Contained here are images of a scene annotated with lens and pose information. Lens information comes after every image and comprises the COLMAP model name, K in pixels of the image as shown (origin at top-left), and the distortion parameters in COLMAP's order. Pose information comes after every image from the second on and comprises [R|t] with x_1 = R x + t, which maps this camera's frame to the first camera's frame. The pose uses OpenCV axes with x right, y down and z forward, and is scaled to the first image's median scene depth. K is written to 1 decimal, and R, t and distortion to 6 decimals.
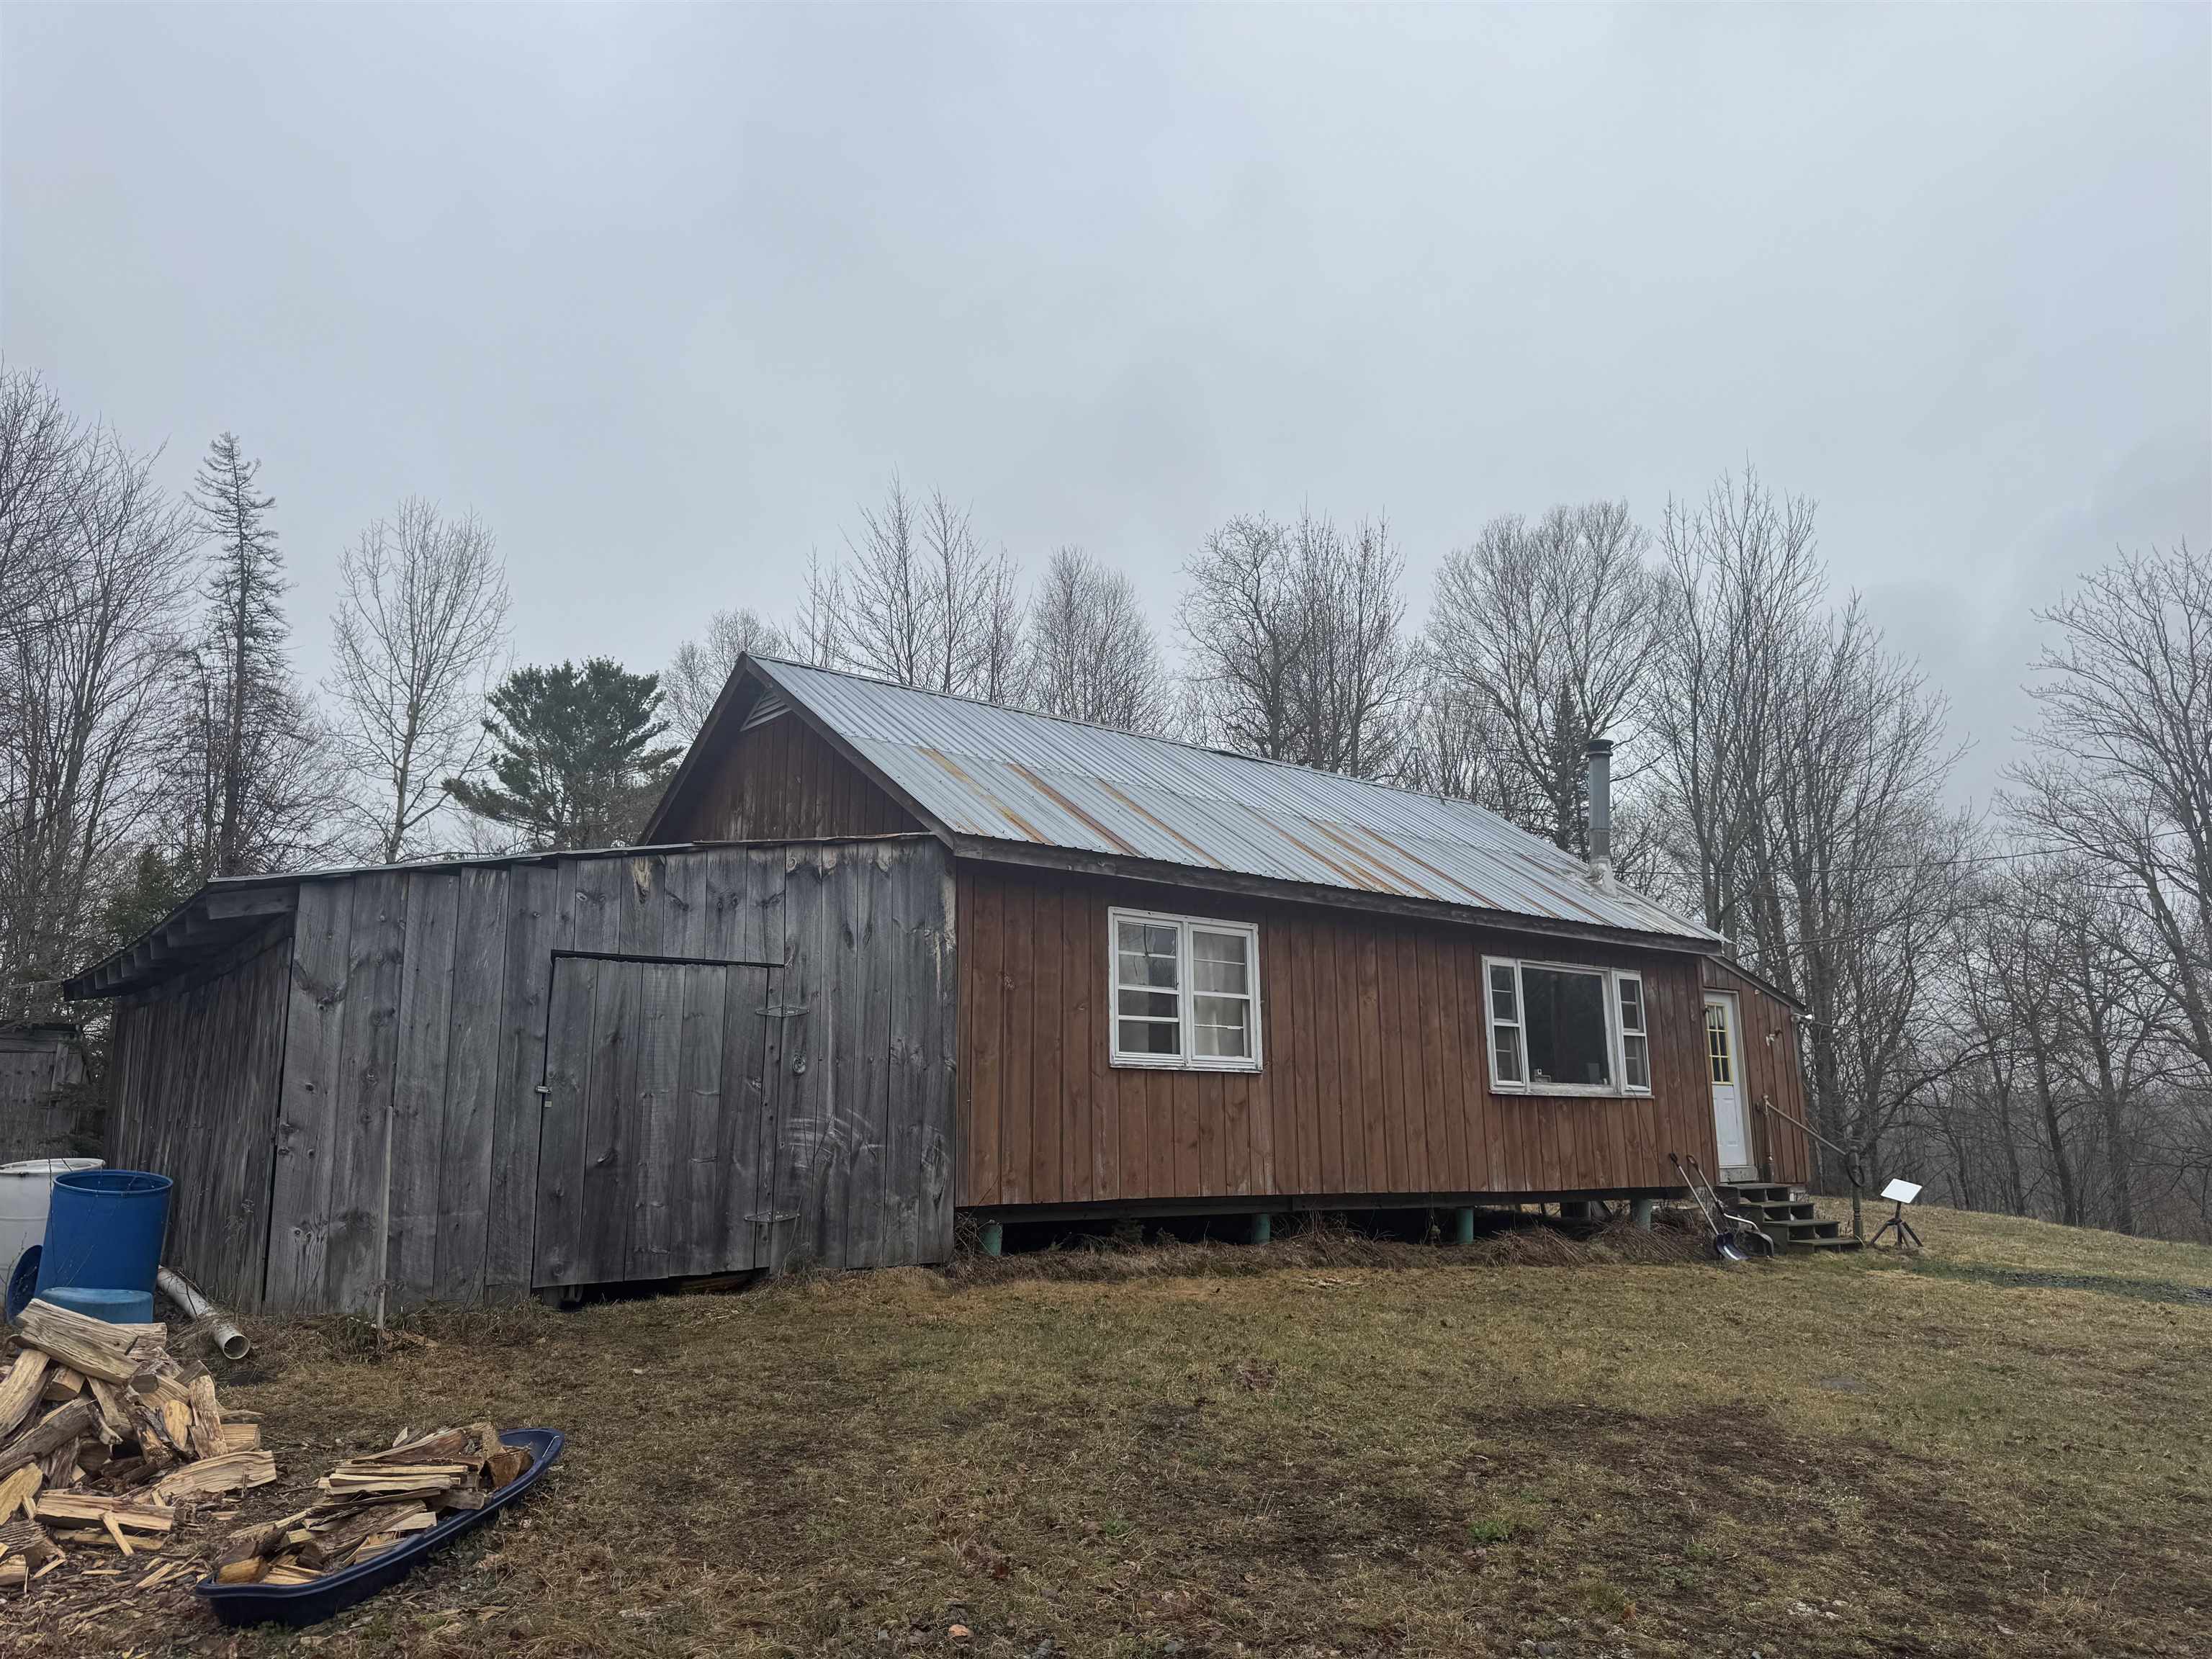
lens RADIAL K [[1567.5, 0, 1098.9], [0, 1567.5, 836.5], [0, 0, 1]] dist [0.111267, -0.185447]
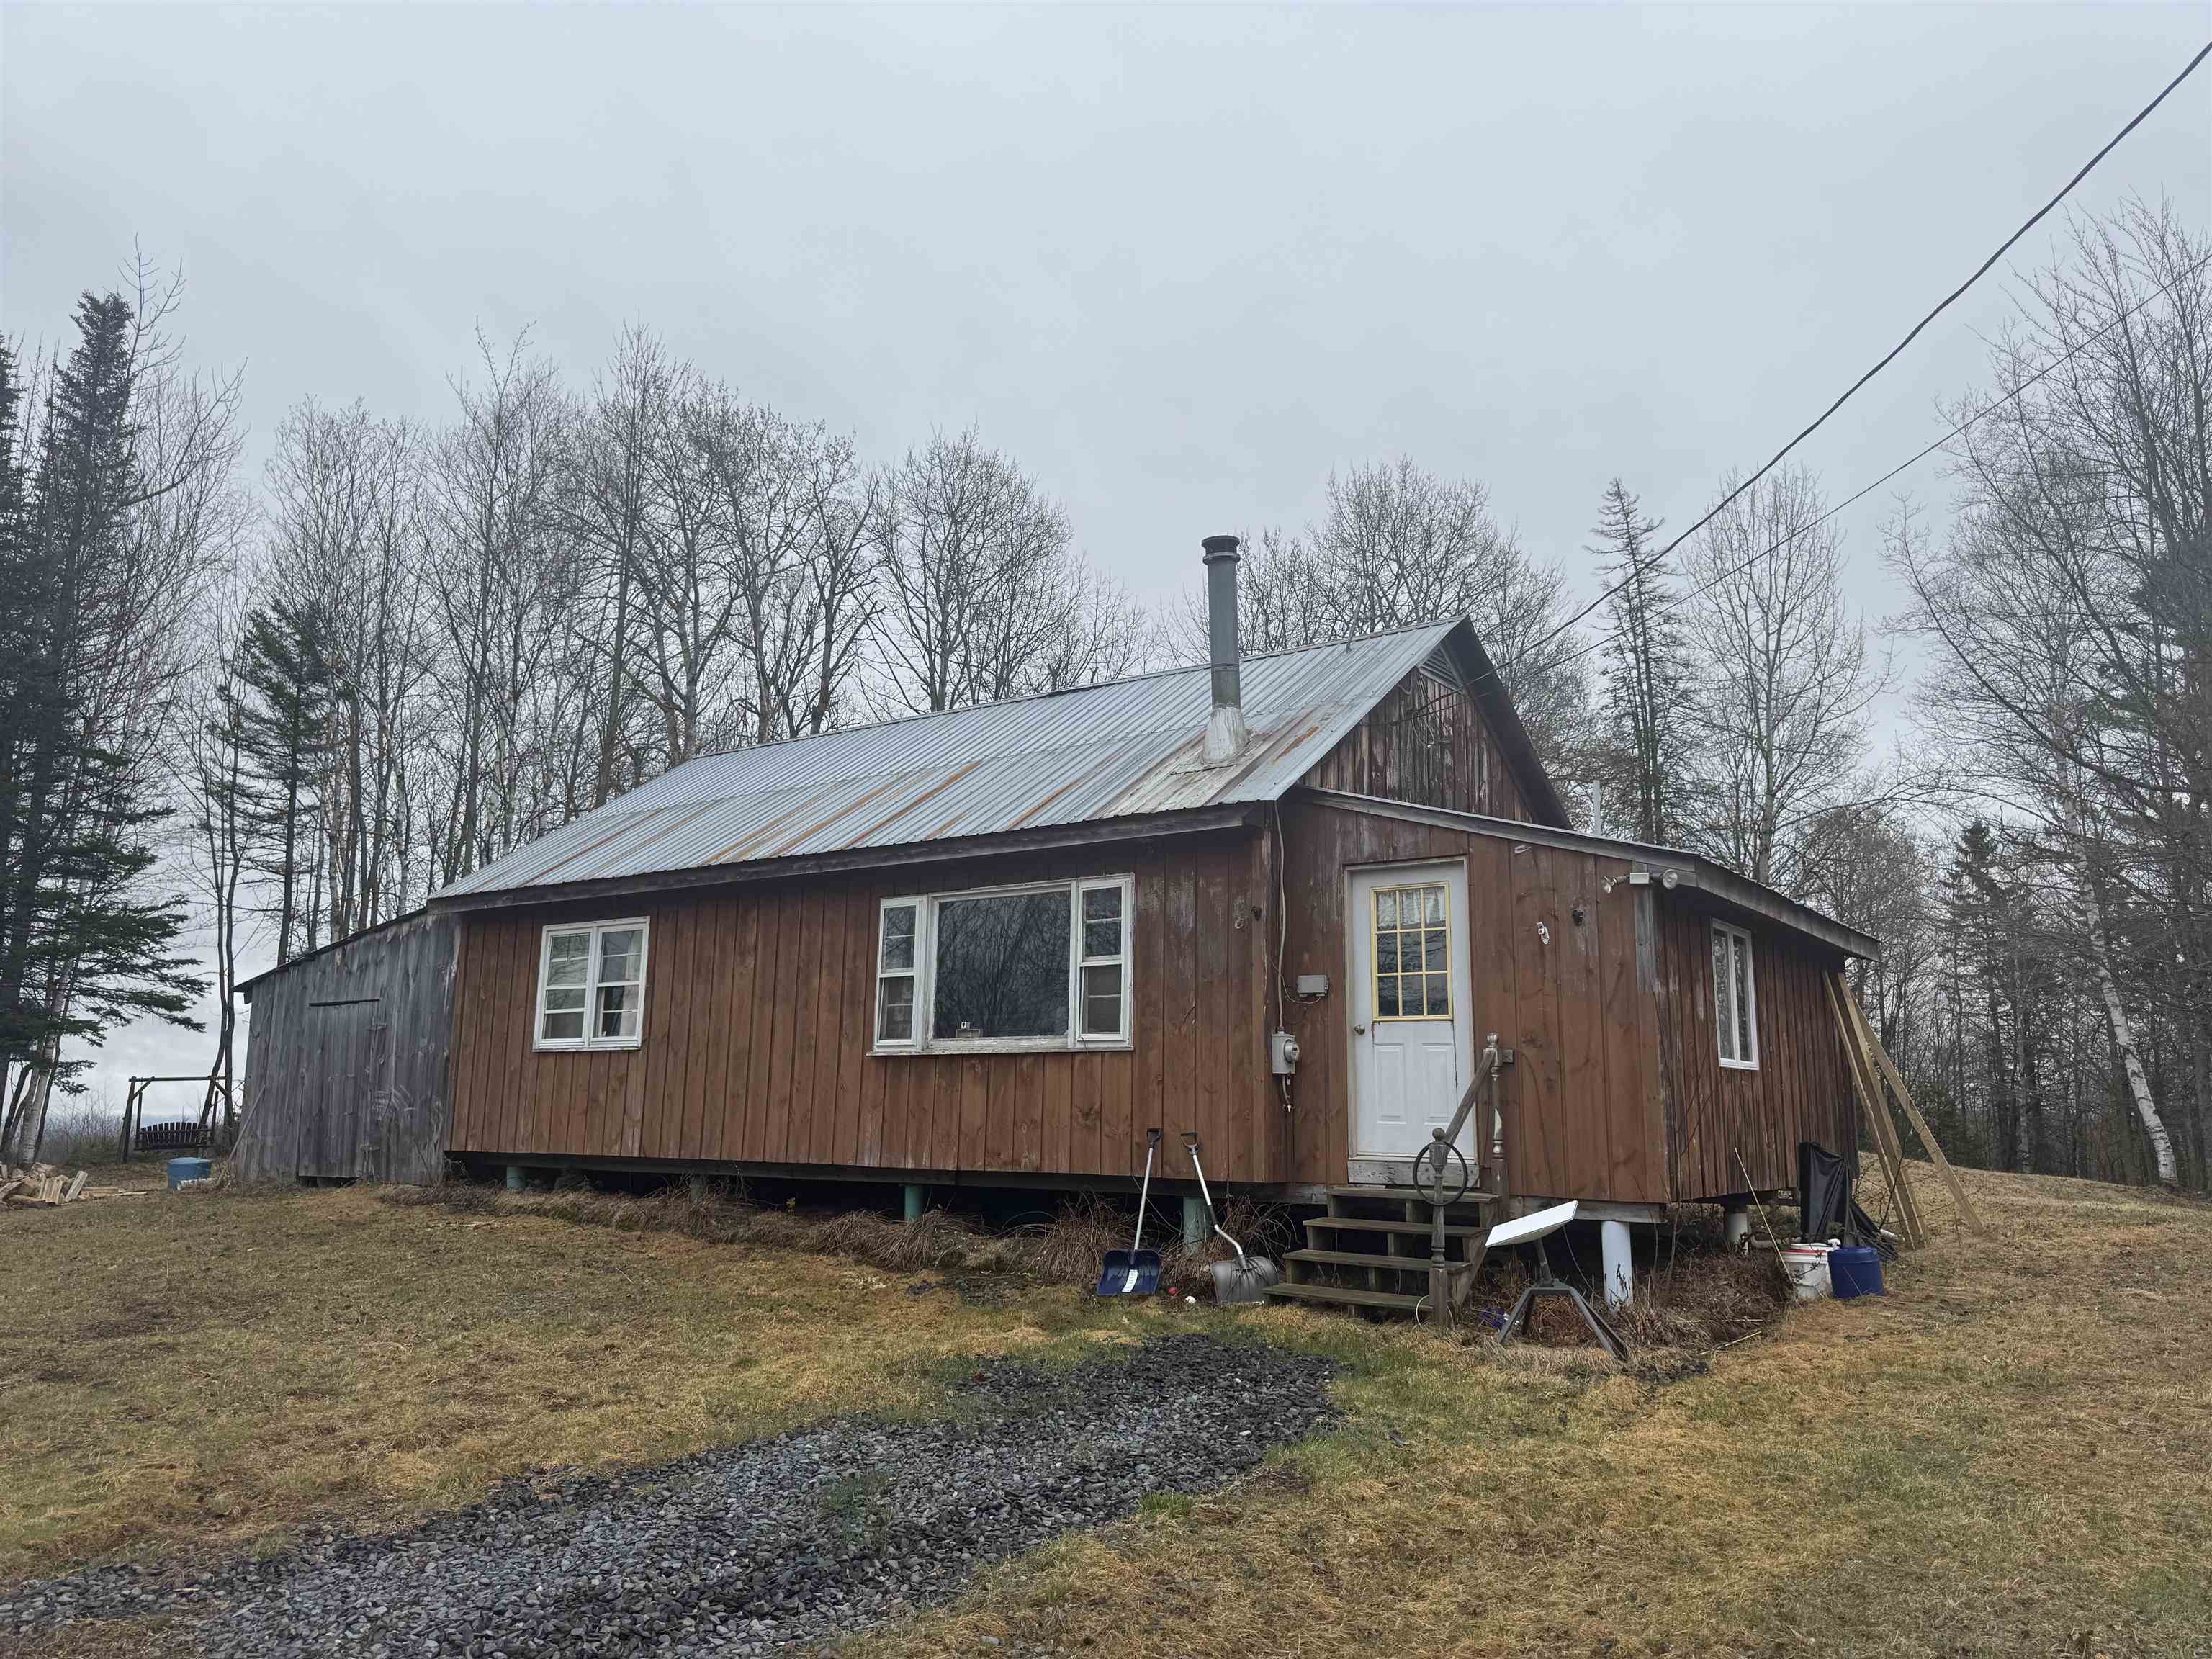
lens RADIAL K [[1567.5, 0, 1098.9], [0, 1567.5, 836.5], [0, 0, 1]] dist [0.111267, -0.185447]
pose [[0.280870, -0.156476, -0.946904, 1.197583], [0.175158, 0.978407, -0.109727, 0.170286], [0.943627, -0.135038, 0.302213, 0.918372]]
